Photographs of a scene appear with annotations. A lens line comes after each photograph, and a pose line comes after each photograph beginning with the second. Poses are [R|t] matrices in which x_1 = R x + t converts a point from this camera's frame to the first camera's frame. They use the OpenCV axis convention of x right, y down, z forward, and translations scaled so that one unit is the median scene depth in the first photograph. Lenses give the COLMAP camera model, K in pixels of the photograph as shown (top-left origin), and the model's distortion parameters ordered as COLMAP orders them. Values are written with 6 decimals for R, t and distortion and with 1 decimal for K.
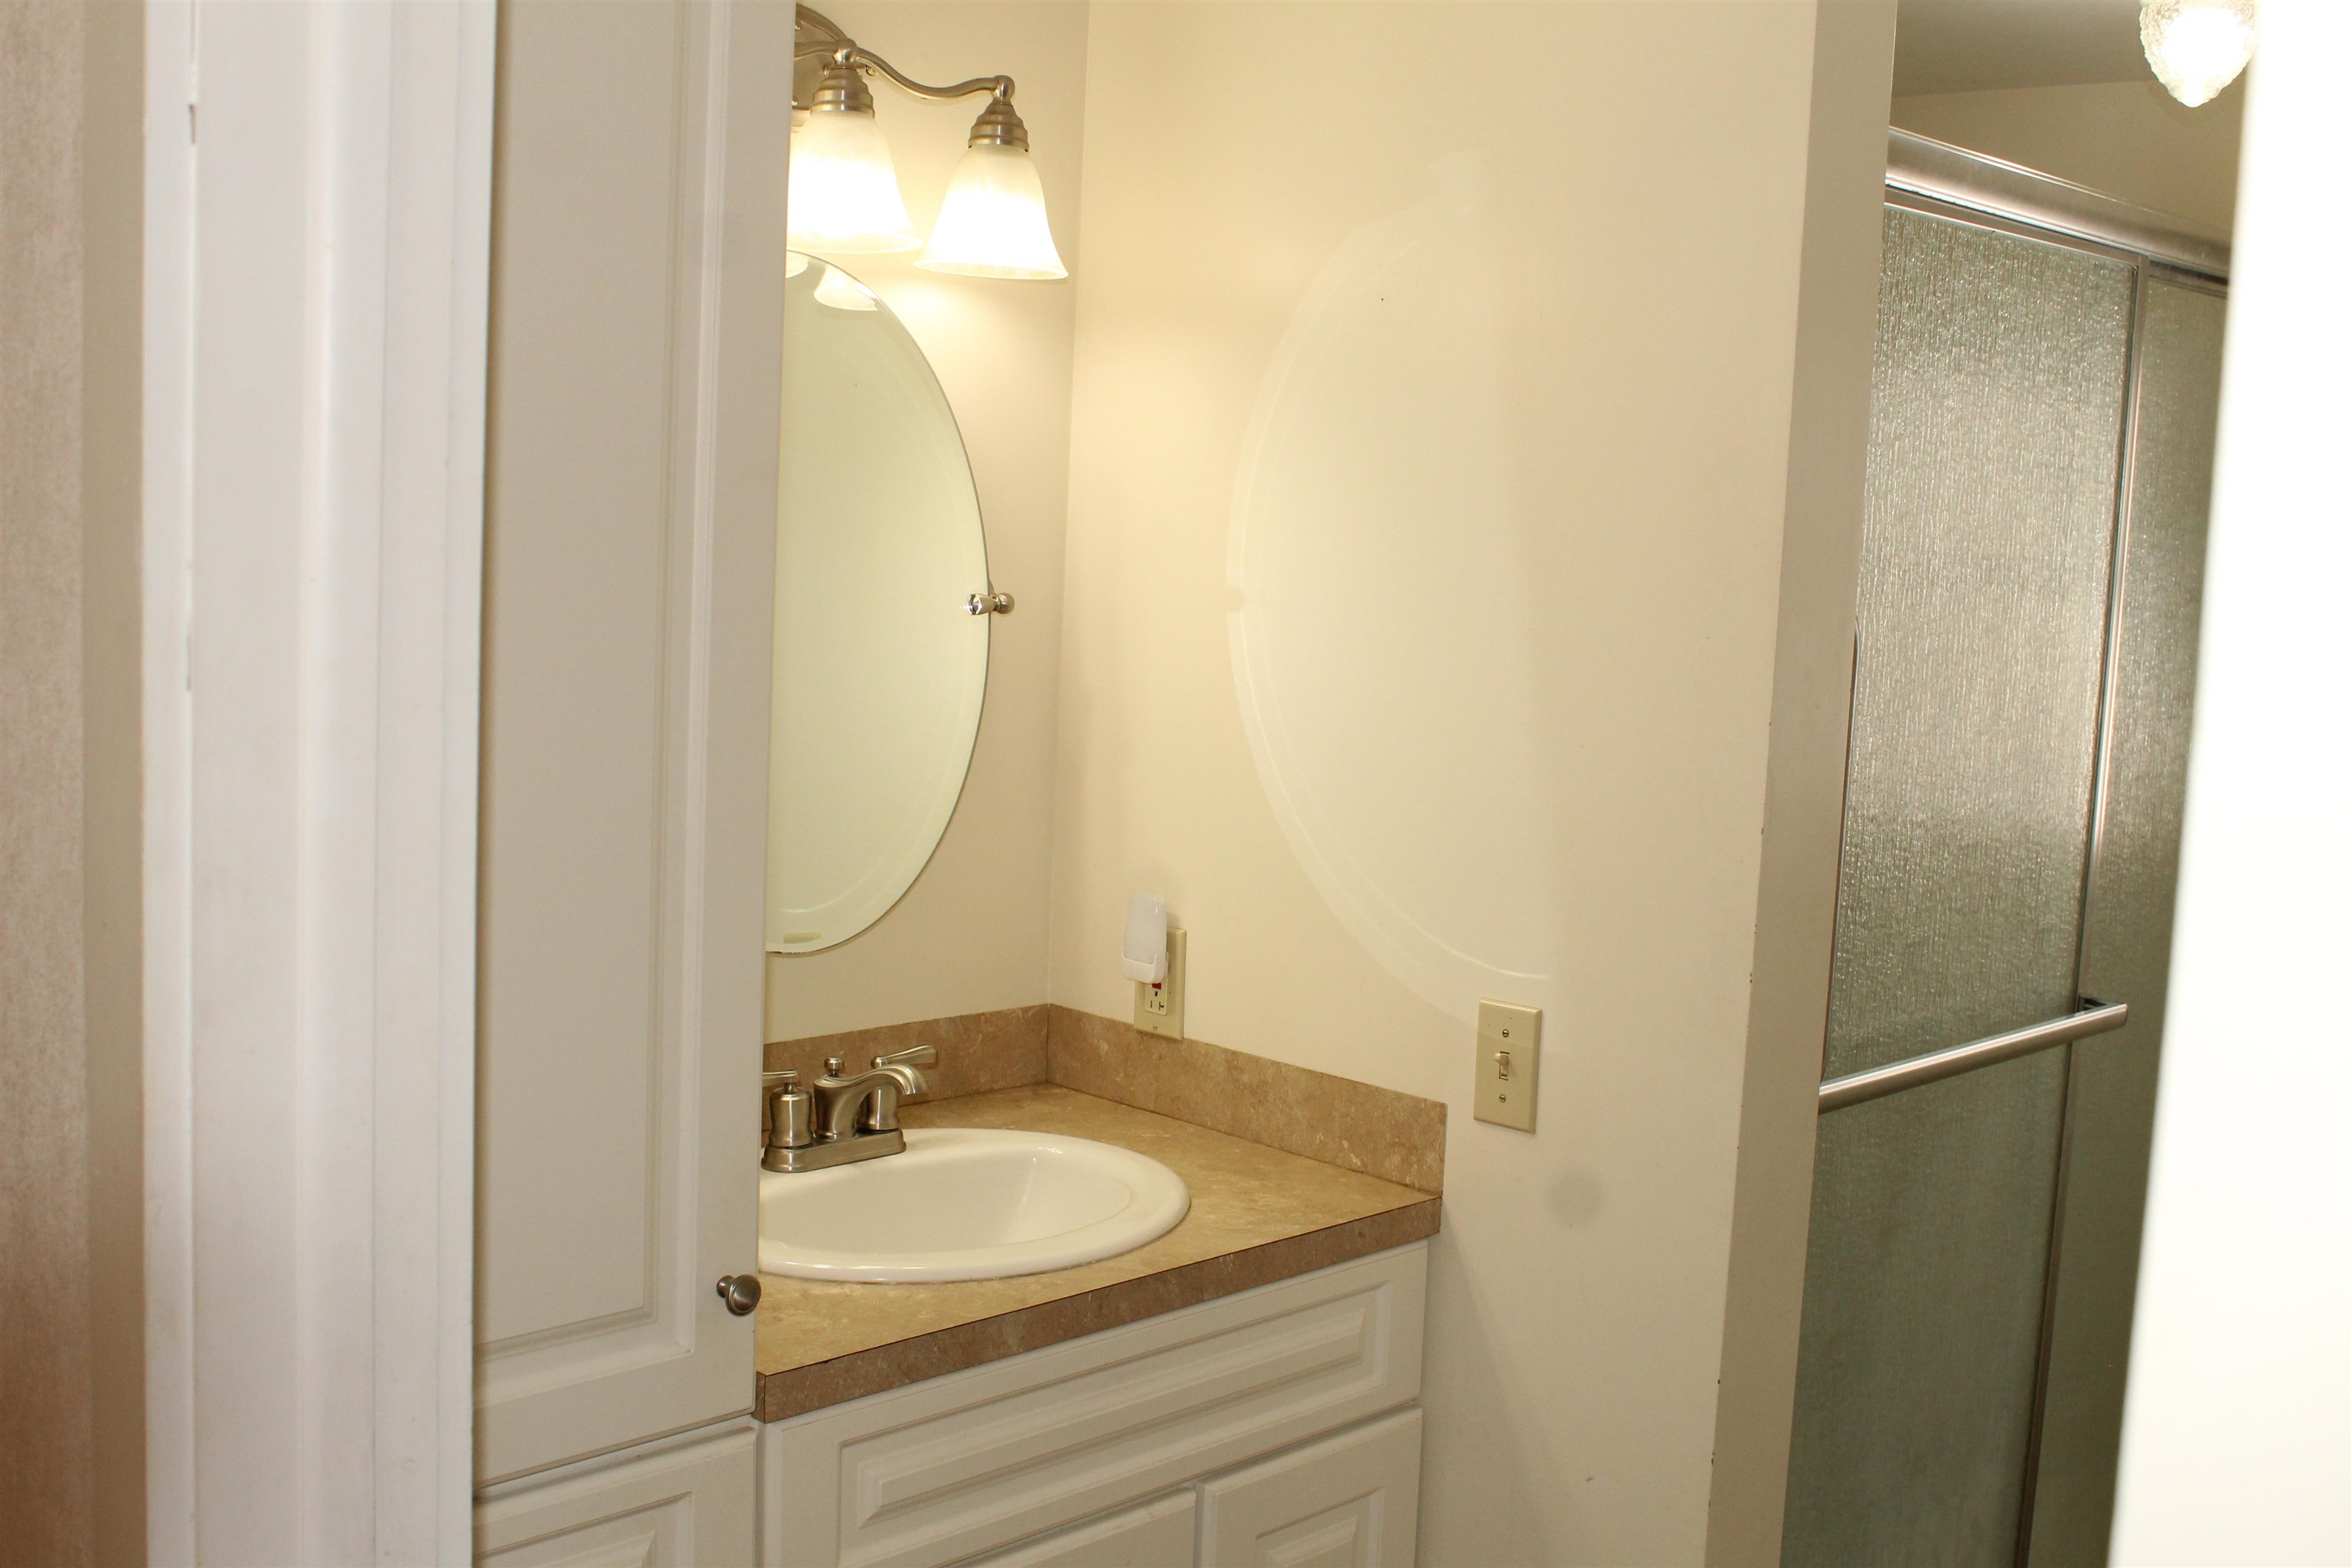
lens RADIAL K [[2518.4, 0, 1176.4], [0, 2518.4, 782.0], [0, 0, 1]] dist [-0.126930, 0.279791]
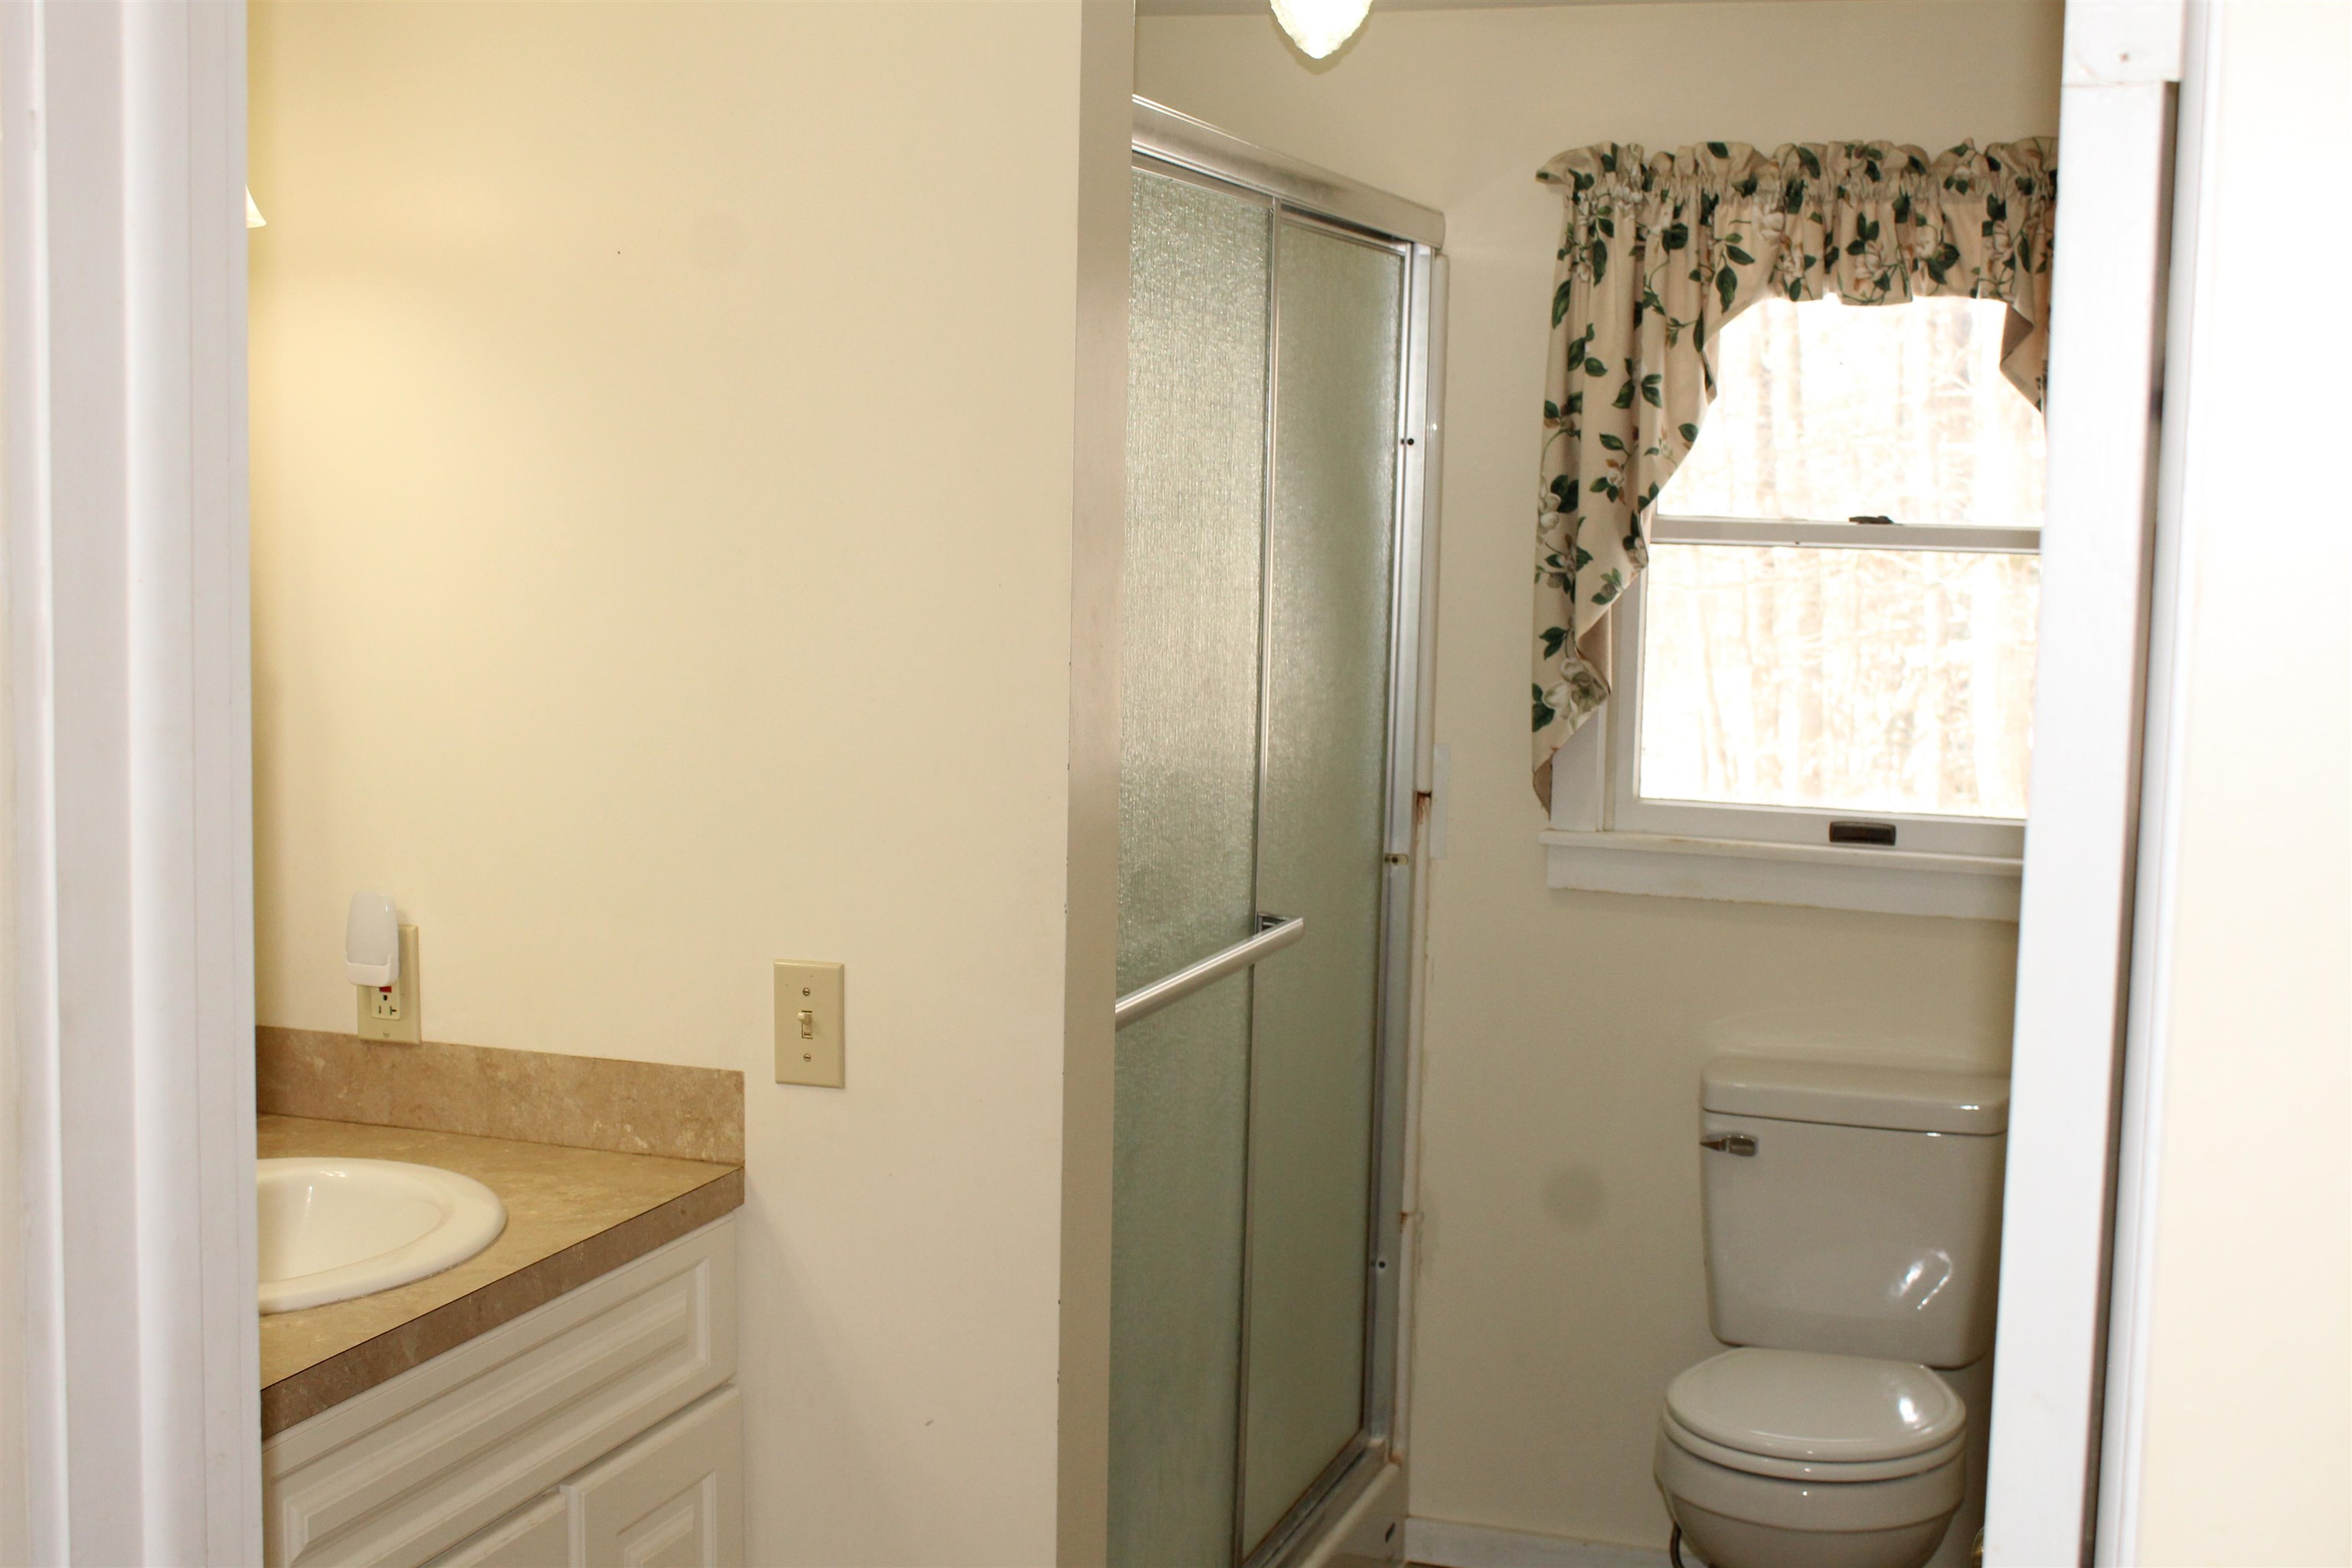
lens RADIAL K [[2956.7, 0, 1175.6], [0, 2956.7, 785.7], [0, 0, 1]] dist [0.005704, 0.032306]
pose [[0.907797, -0.074754, 0.412695, -0.199955], [0.070850, 0.997179, 0.024779, -0.000320], [-0.413383, 0.006745, 0.910532, -0.122402]]
